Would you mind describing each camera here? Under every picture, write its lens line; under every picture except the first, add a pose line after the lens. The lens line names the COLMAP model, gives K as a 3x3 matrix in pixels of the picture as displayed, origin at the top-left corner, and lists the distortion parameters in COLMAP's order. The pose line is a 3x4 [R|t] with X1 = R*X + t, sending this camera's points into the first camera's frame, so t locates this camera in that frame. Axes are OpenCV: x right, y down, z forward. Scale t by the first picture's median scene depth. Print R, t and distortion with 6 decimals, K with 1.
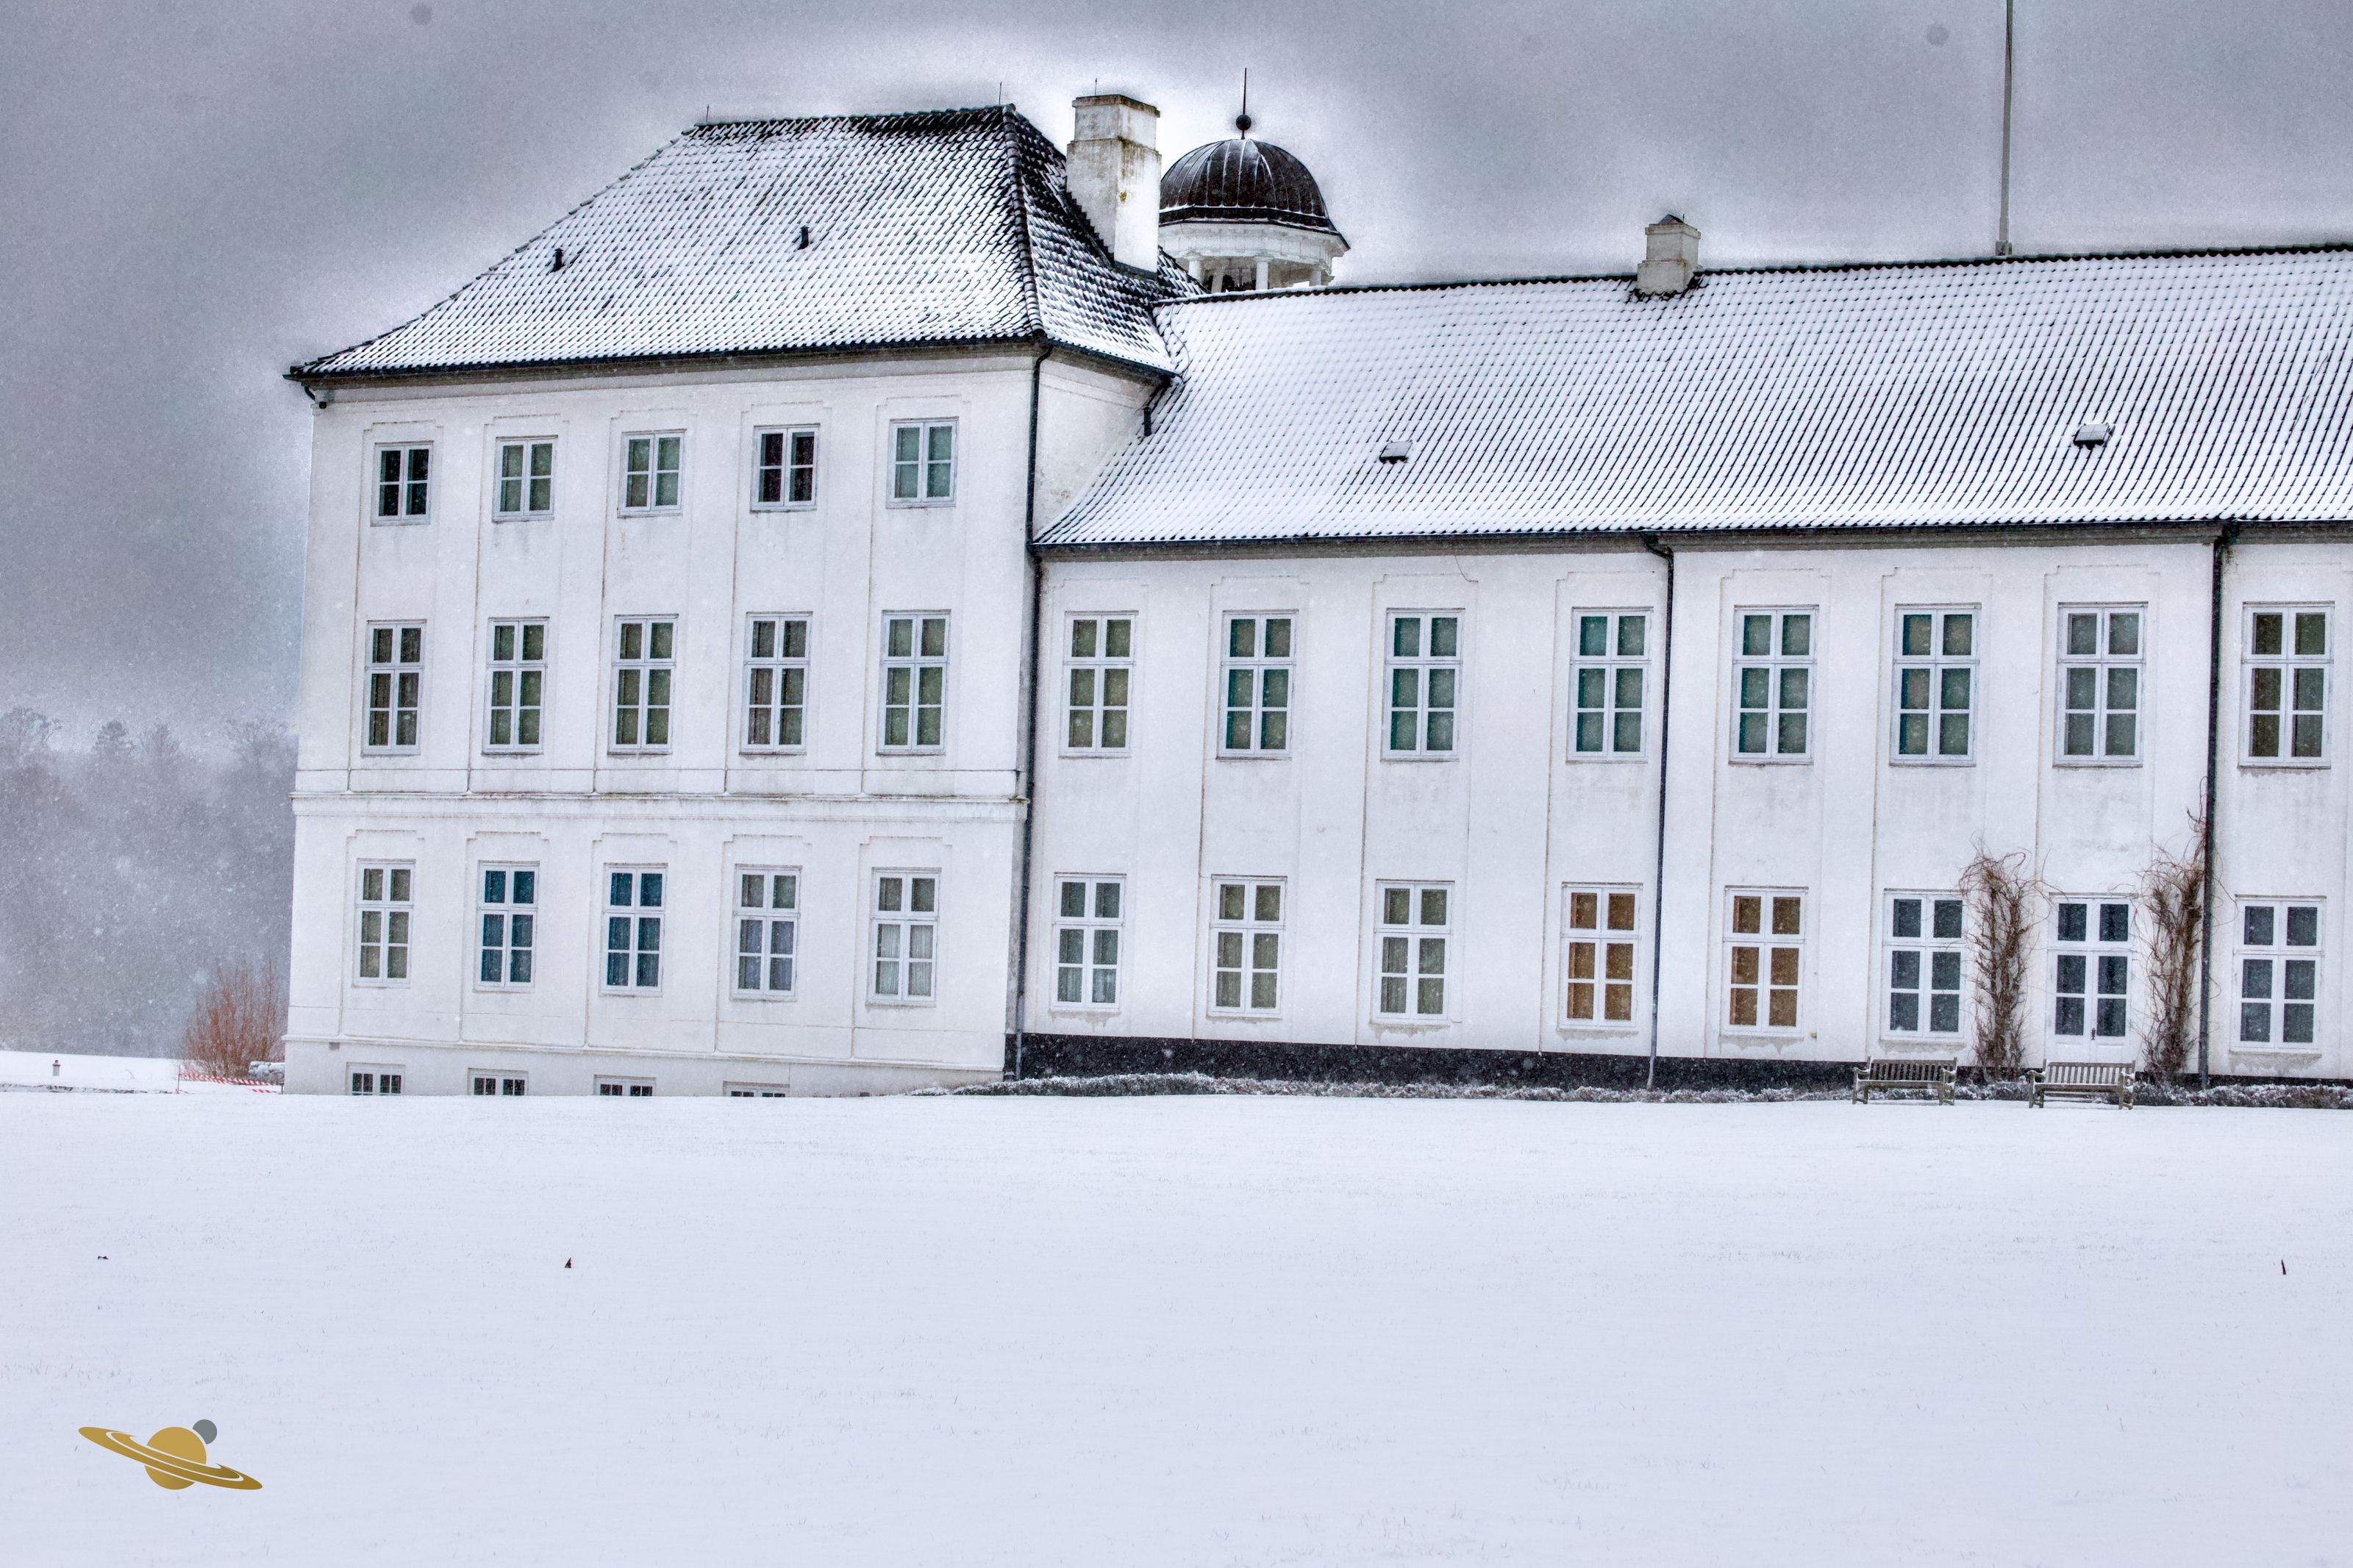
lens RADIAL K [[5117.9, 0, 1378.3], [0, 5117.9, 775.7], [0, 0, 1]] dist [-0.181736, 0.000000]
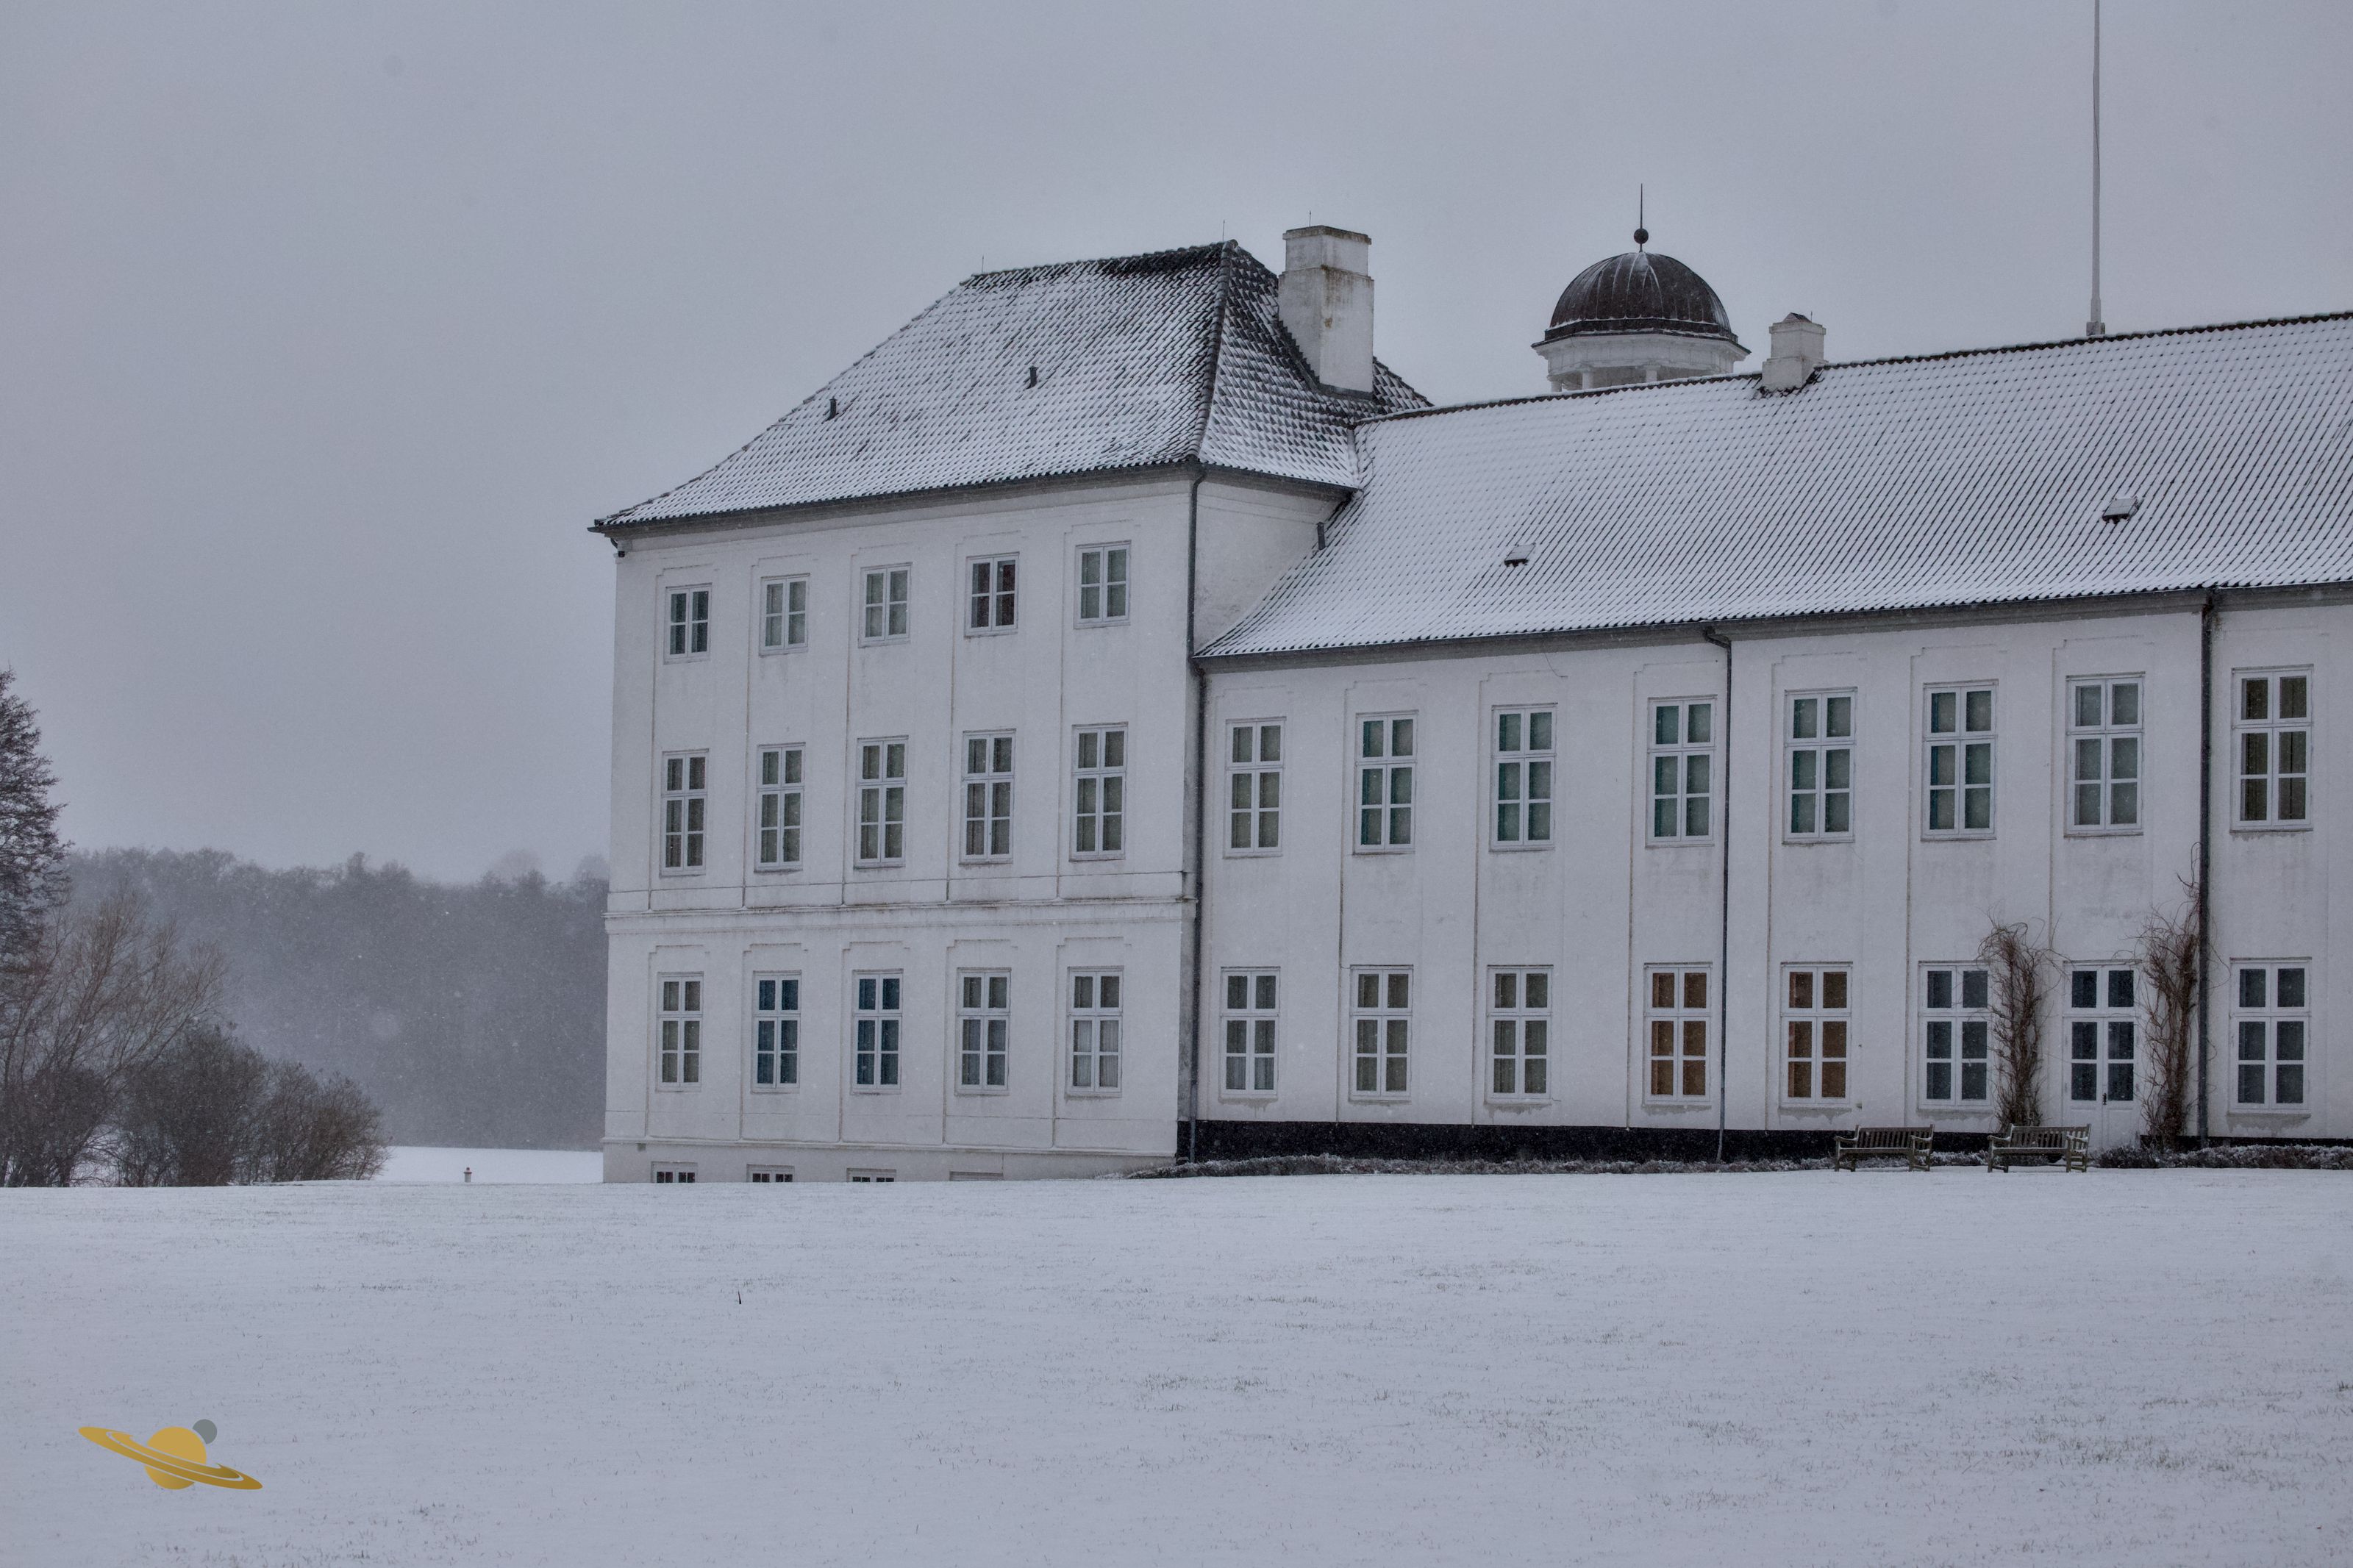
lens RADIAL K [[5117.9, 0, 1302.2], [0, 5117.9, 837.4], [0, 0, 1]] dist [-0.181736, 0.000000]
pose [[0.970738, -0.032195, -0.237974, 0.204267], [0.029987, 0.999467, -0.012893, 0.006161], [0.238262, 0.005380, 0.971186, -0.022086]]
